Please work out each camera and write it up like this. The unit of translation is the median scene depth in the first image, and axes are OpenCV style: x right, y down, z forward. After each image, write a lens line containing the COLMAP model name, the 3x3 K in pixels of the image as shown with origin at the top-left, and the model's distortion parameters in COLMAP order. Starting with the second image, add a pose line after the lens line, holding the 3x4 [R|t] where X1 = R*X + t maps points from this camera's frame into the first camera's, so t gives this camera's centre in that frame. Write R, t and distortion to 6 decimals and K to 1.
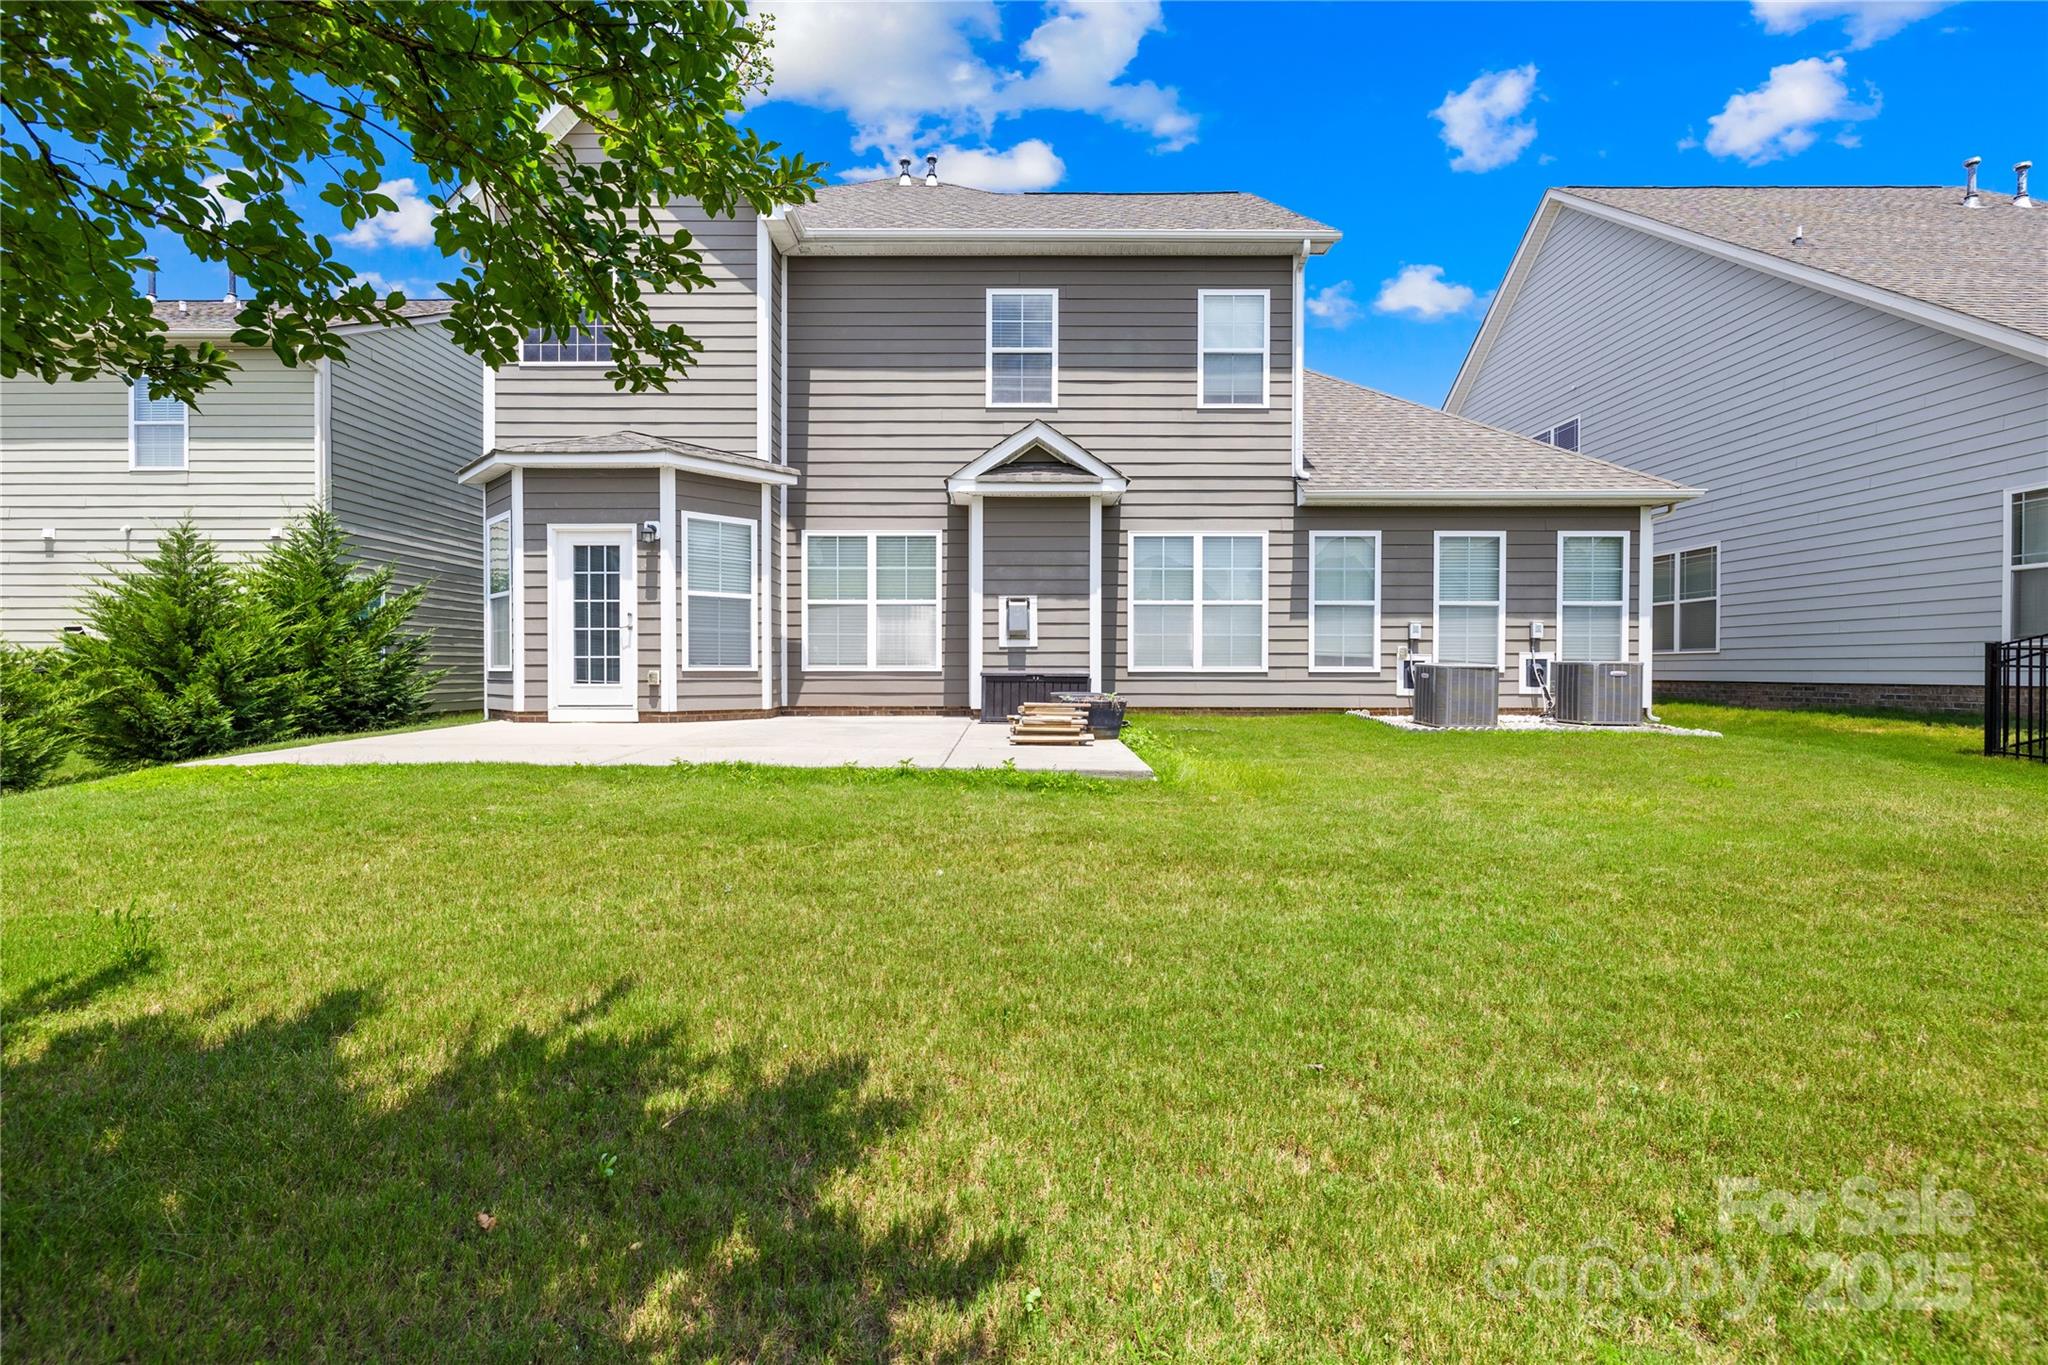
lens RADIAL K [[869.7, 0, 1012.2], [0, 869.7, 669.3], [0, 0, 1]] dist [-0.001259, -0.000049]
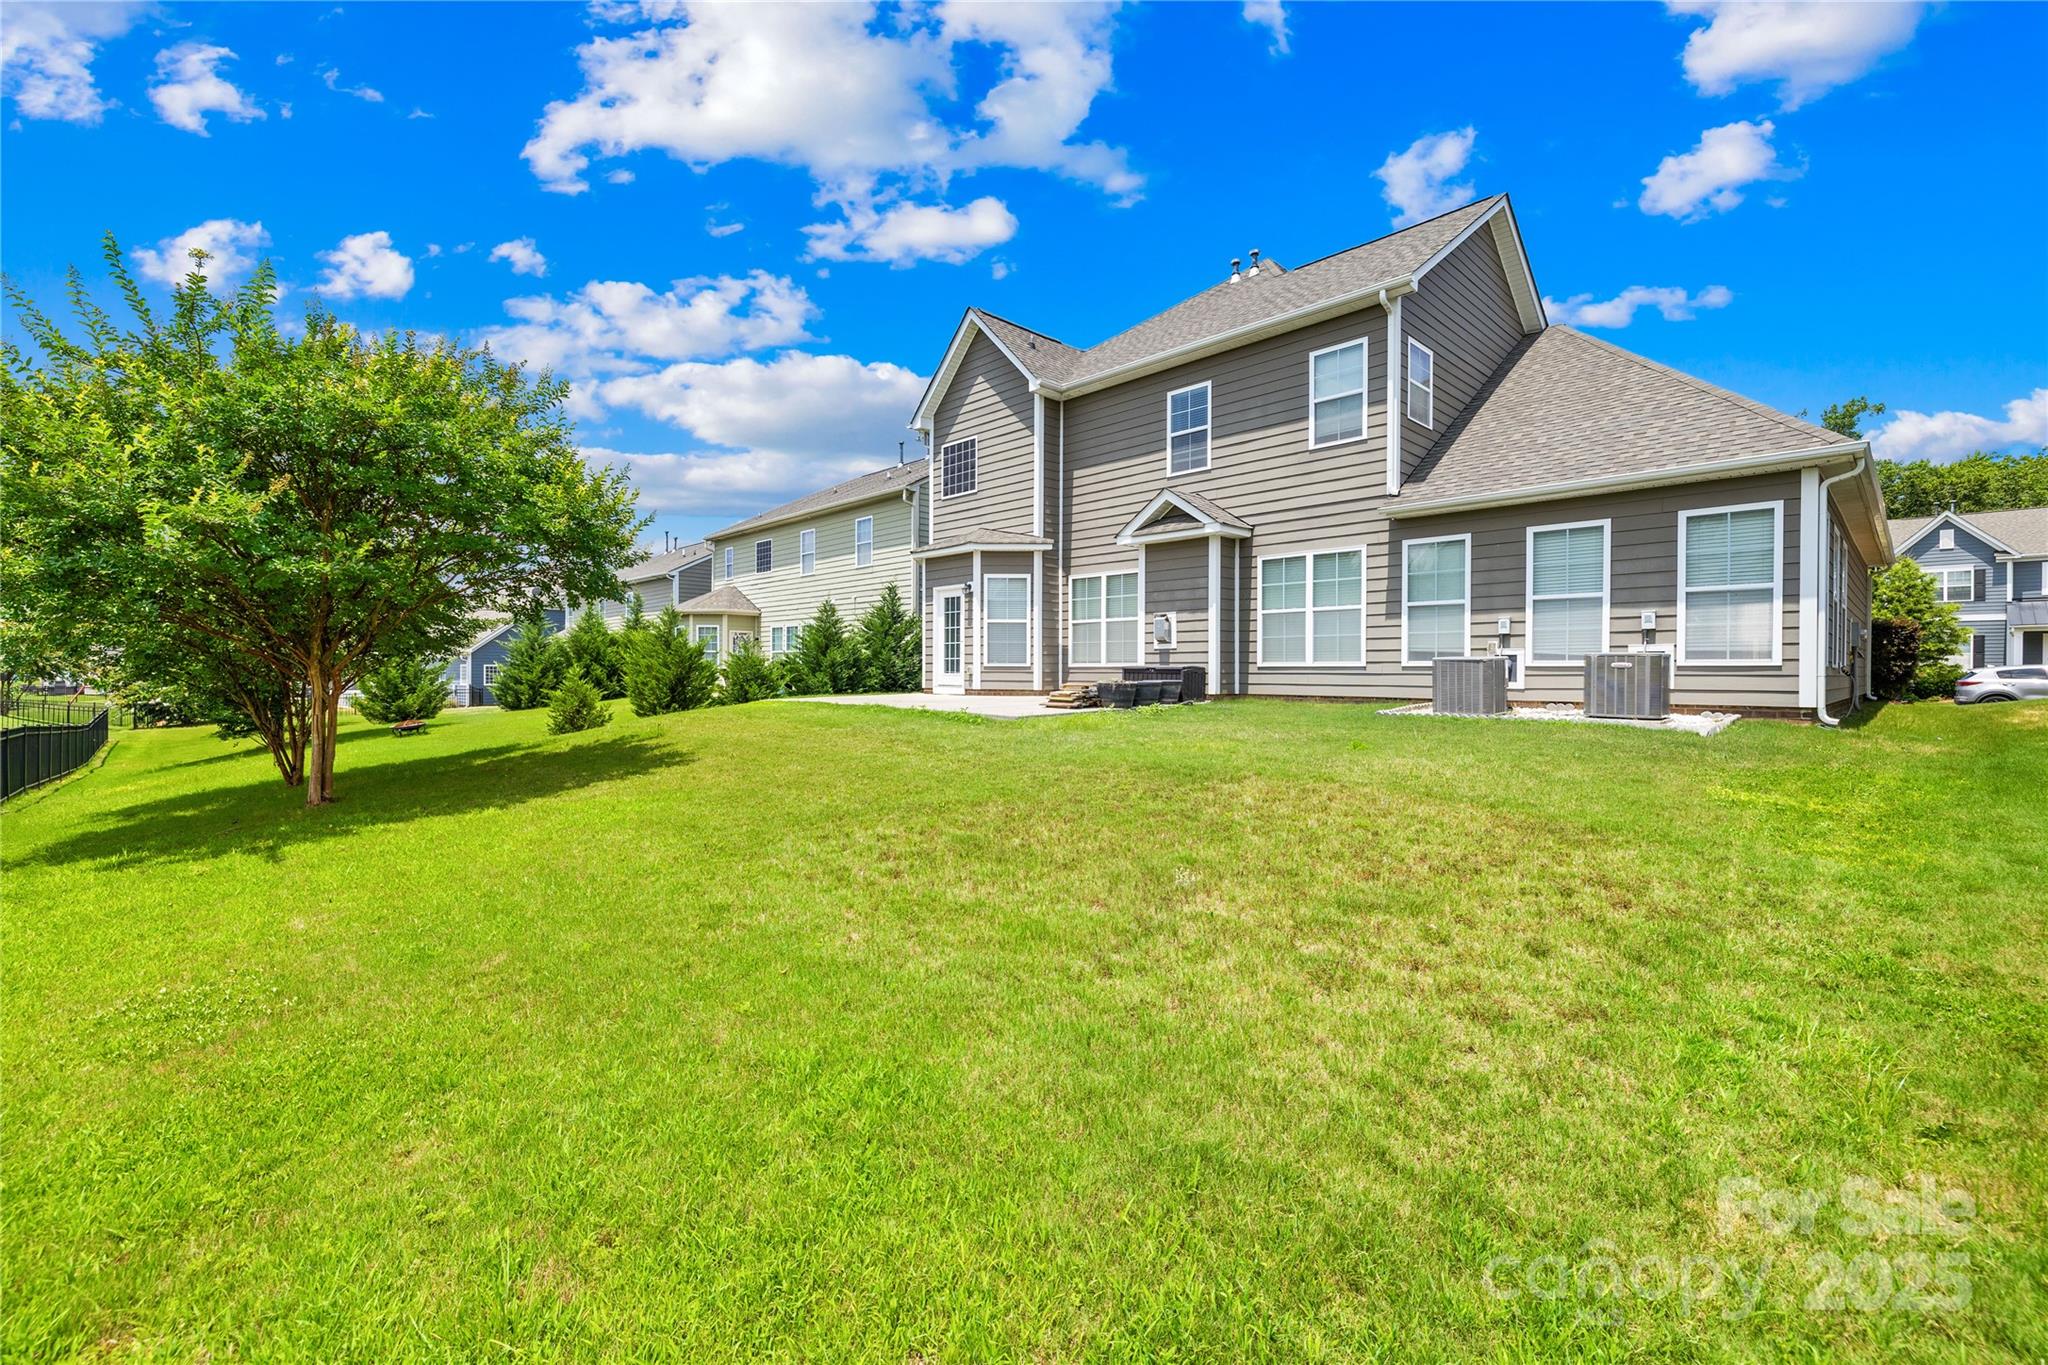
lens RADIAL K [[869.7, 0, 1012.2], [0, 869.7, 669.3], [0, 0, 1]] dist [-0.001259, -0.000049]
pose [[0.689098, -0.001109, -0.724667, 0.811865], [-0.004791, 0.999970, -0.006087, 0.016483], [0.724652, 0.007666, 0.689072, -0.139555]]
